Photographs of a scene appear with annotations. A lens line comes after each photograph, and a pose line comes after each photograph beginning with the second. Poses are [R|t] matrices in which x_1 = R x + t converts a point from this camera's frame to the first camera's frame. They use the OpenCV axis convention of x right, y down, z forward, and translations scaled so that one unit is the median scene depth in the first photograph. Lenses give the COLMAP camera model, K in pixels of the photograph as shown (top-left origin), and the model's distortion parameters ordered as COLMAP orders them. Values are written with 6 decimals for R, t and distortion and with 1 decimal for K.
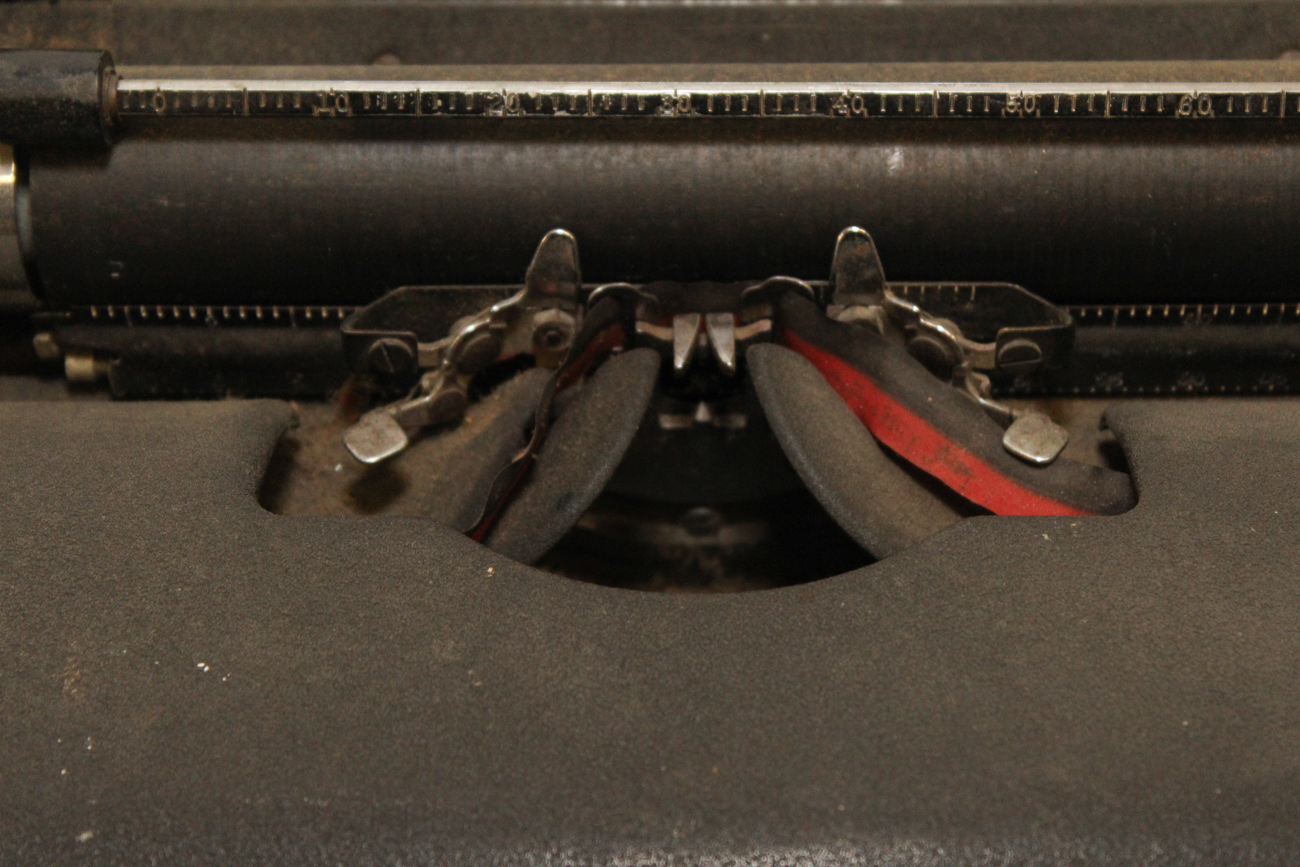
lens RADIAL K [[3120.3, 0, 650.0], [0, 3120.3, 433.5], [0, 0, 1]] dist [0.049546, 0.215558]
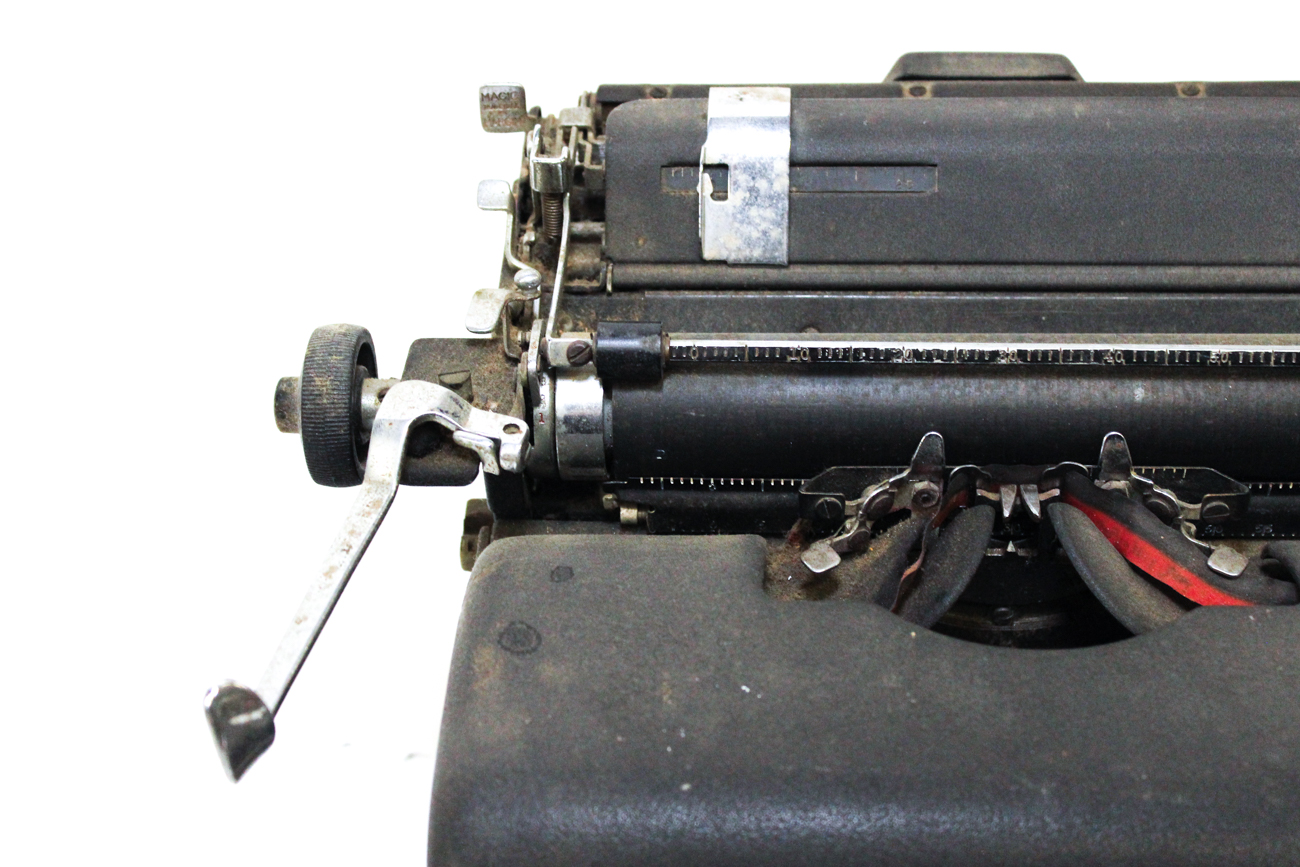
lens RADIAL K [[2124.0, 0, 650.0], [0, 2124.0, 433.5], [0, 0, 1]] dist [-0.042172, -0.002923]
pose [[0.998591, 0.007743, -0.052490, -0.119182], [-0.012004, 0.996613, -0.081358, 0.028044], [0.051683, 0.081873, 0.995302, -0.117380]]
